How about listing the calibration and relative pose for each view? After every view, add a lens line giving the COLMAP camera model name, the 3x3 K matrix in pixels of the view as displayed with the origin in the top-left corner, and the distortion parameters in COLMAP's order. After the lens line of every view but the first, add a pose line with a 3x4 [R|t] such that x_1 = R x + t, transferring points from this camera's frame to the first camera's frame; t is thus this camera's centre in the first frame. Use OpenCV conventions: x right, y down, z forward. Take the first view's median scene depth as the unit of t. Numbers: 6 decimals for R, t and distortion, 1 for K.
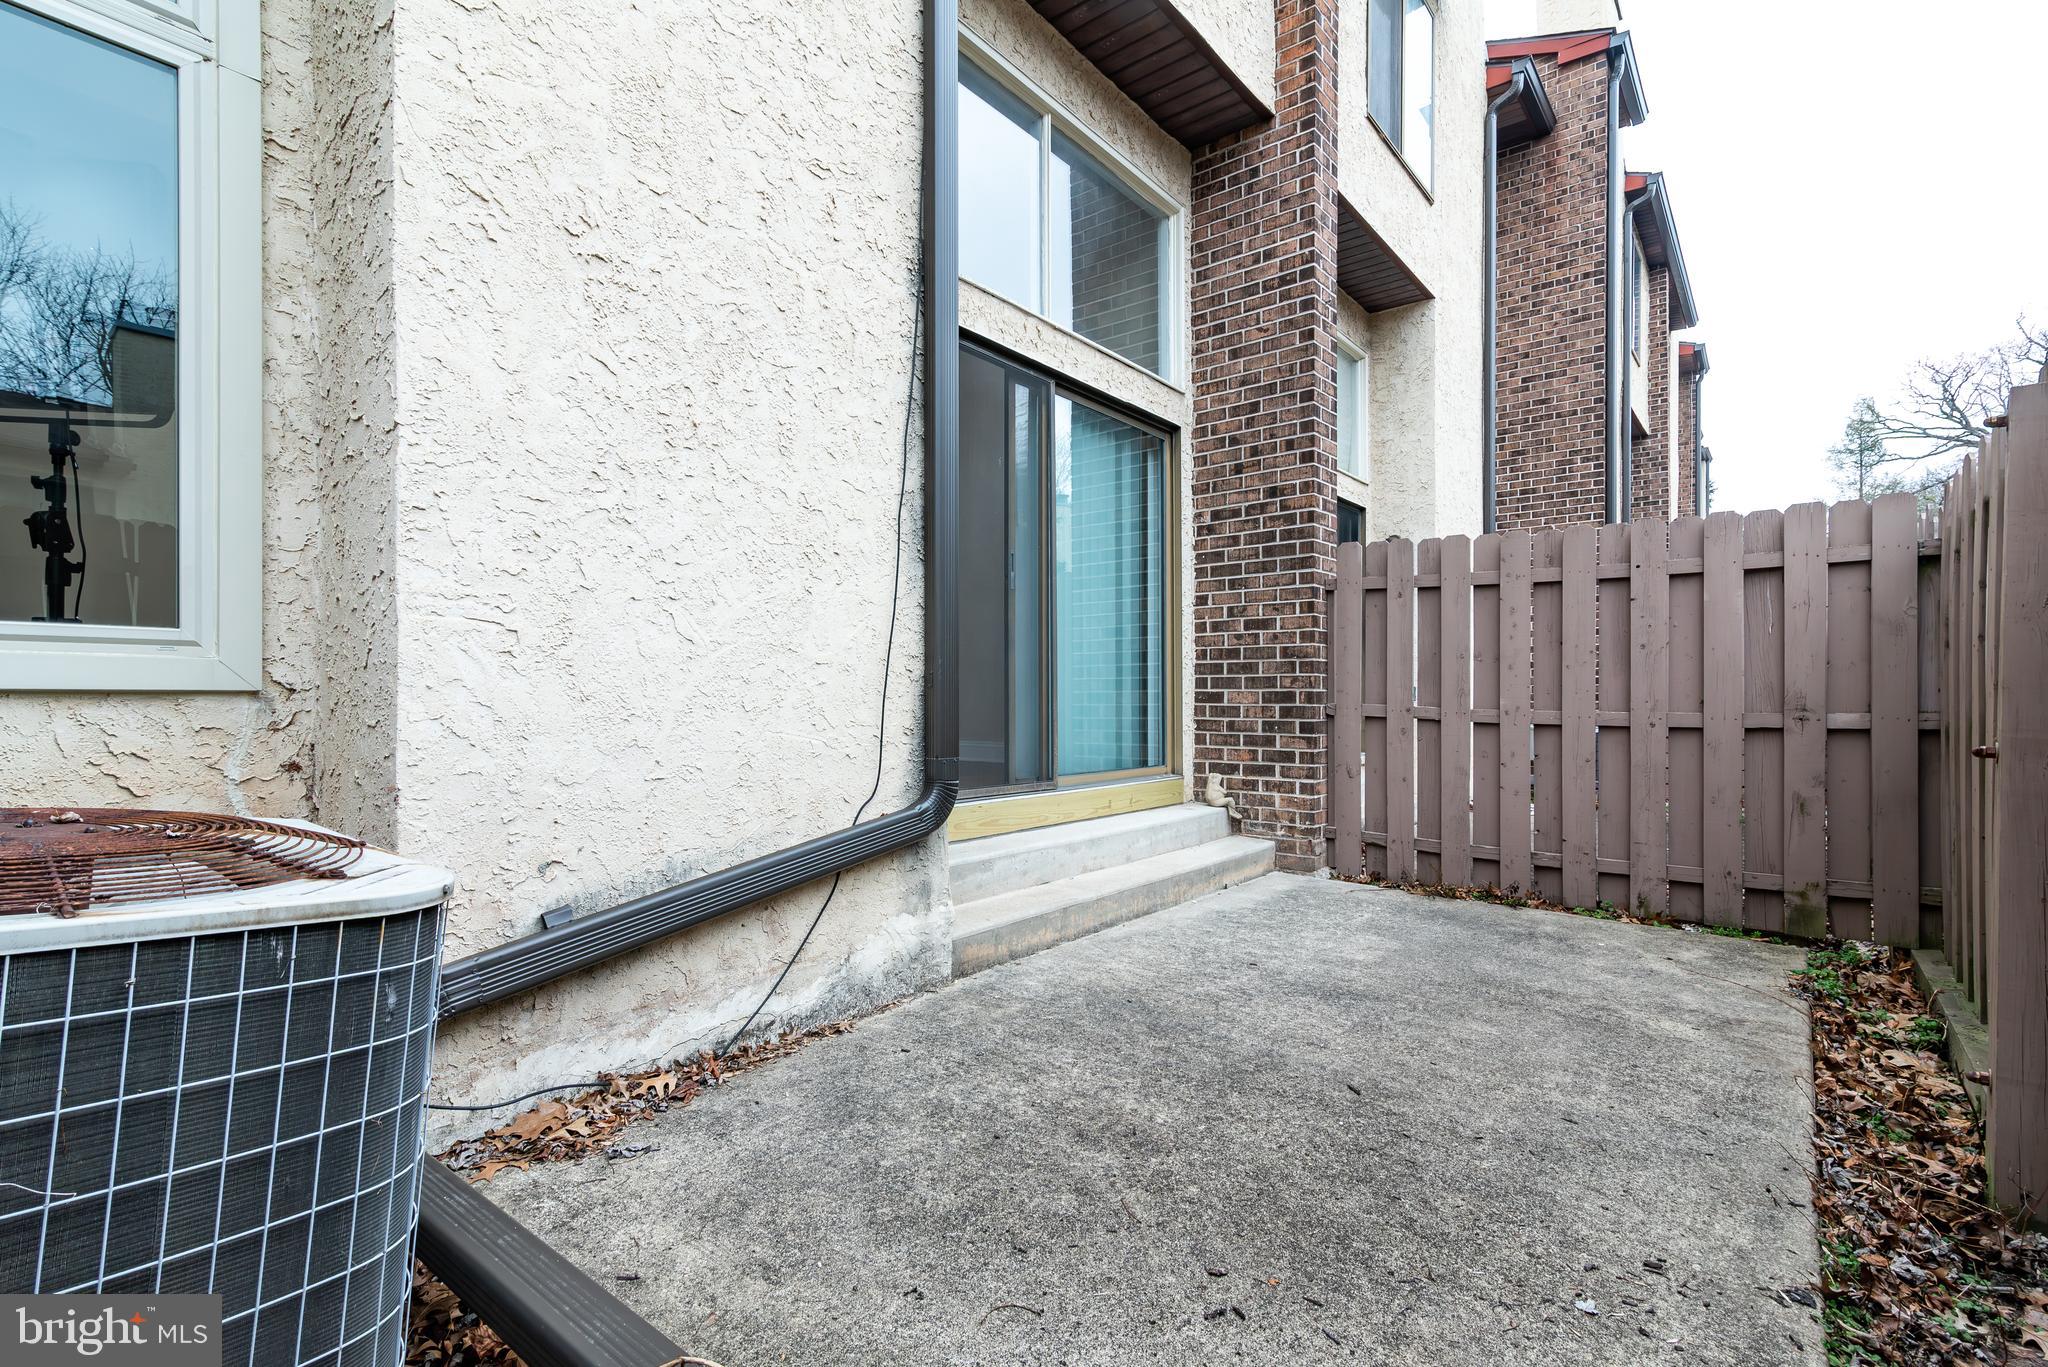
lens RADIAL K [[980.0, 0, 1029.1], [0, 980.0, 683.4], [0, 0, 1]] dist [0.014768, -0.000607]
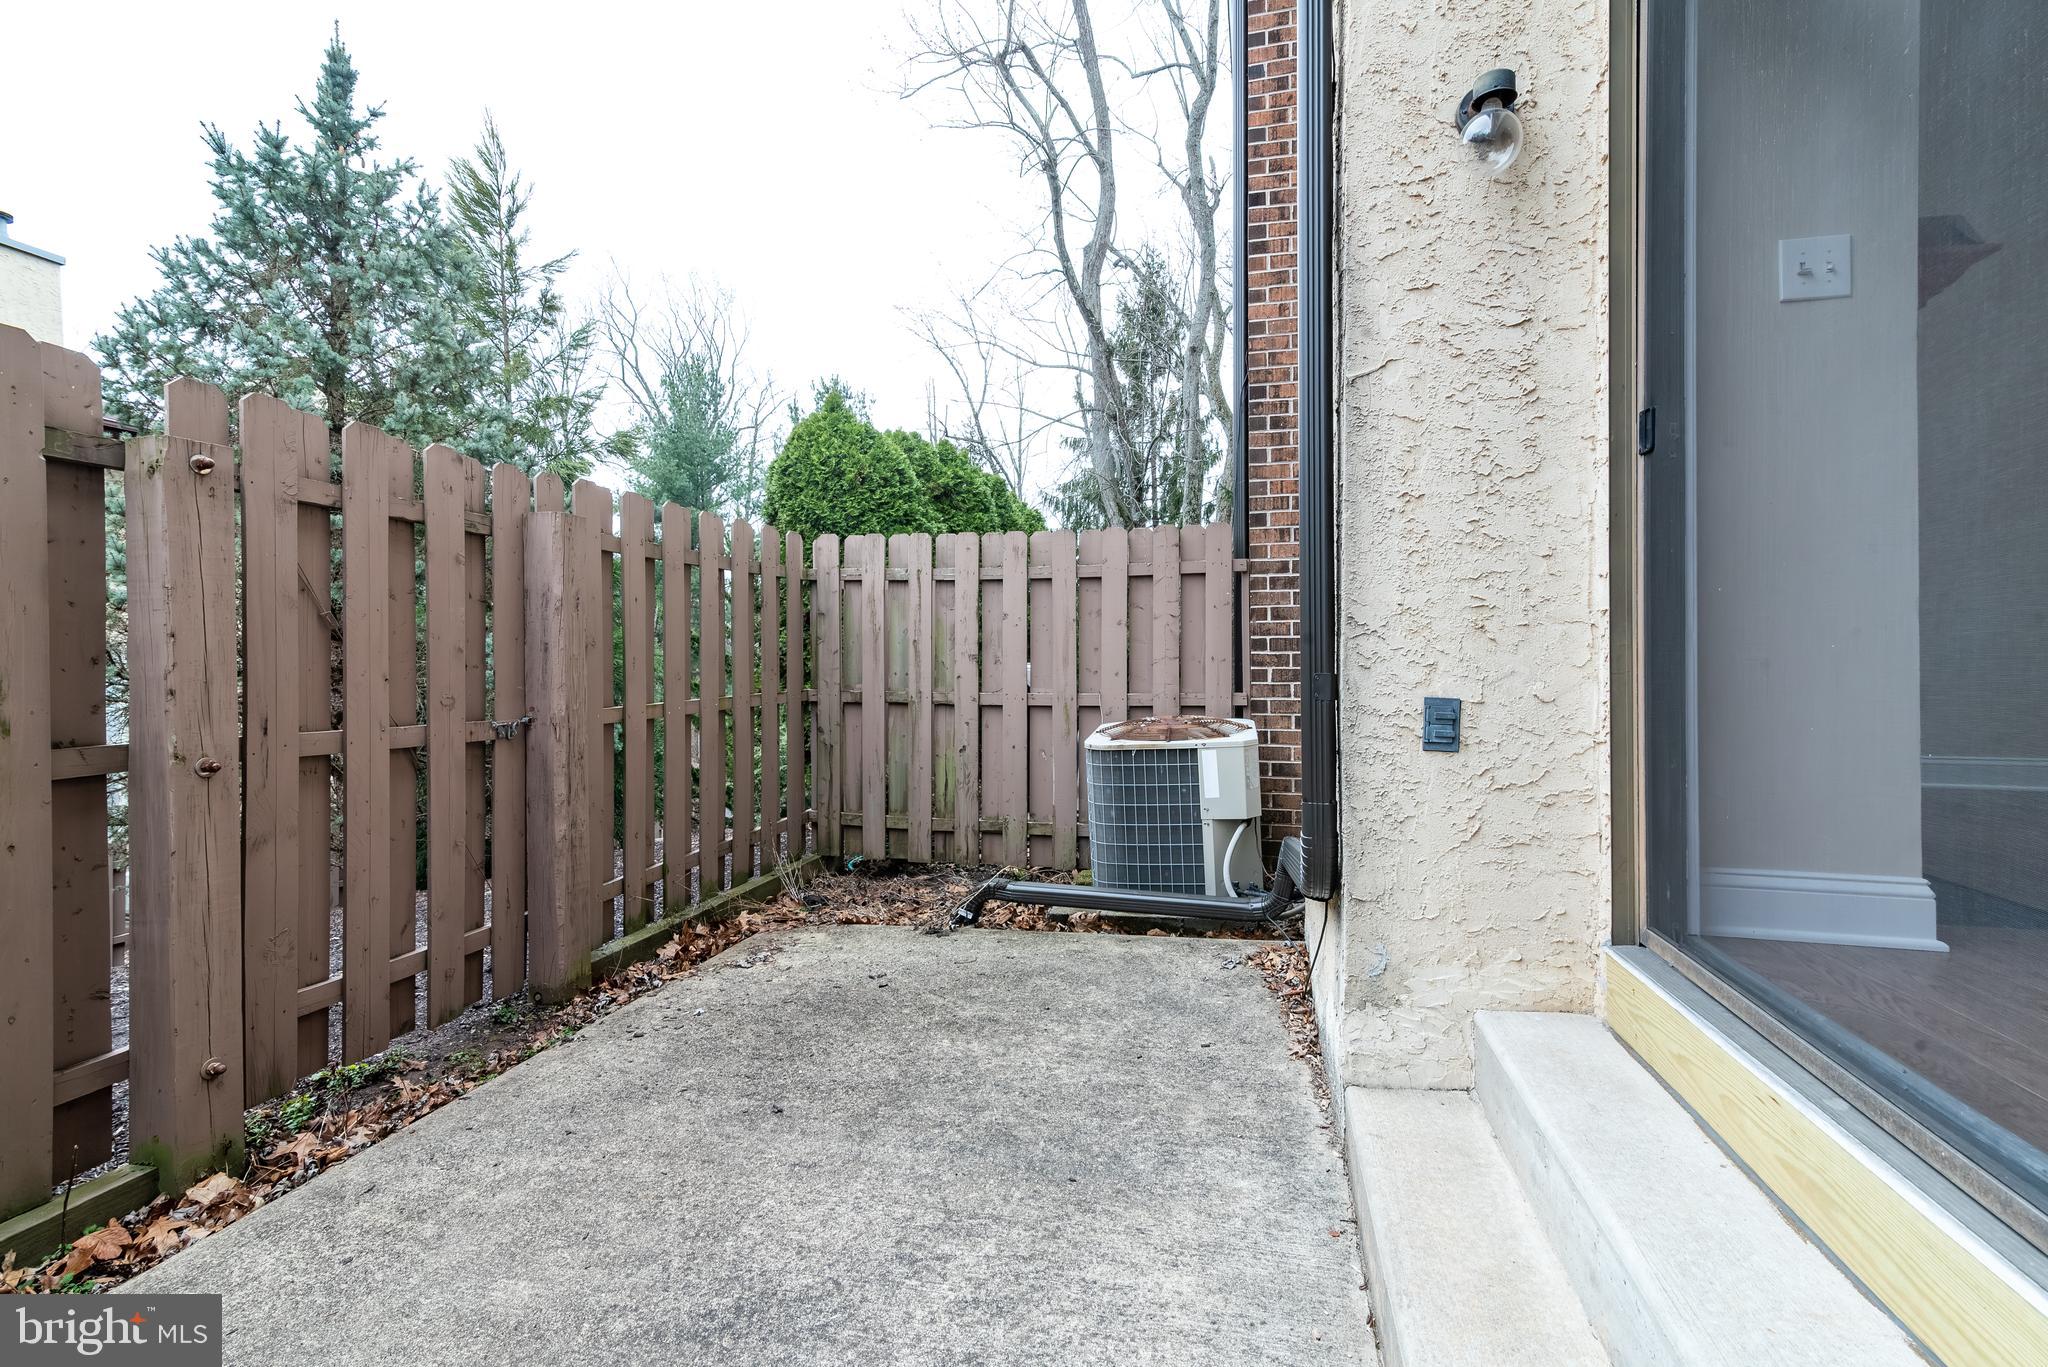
lens RADIAL K [[980.0, 0, 1029.1], [0, 980.0, 683.4], [0, 0, 1]] dist [0.014768, -0.000607]
pose [[-0.911545, 0.010915, -0.411056, 0.487643], [0.007431, 0.999922, 0.010072, -0.023456], [0.411133, 0.006126, -0.911555, 1.947106]]
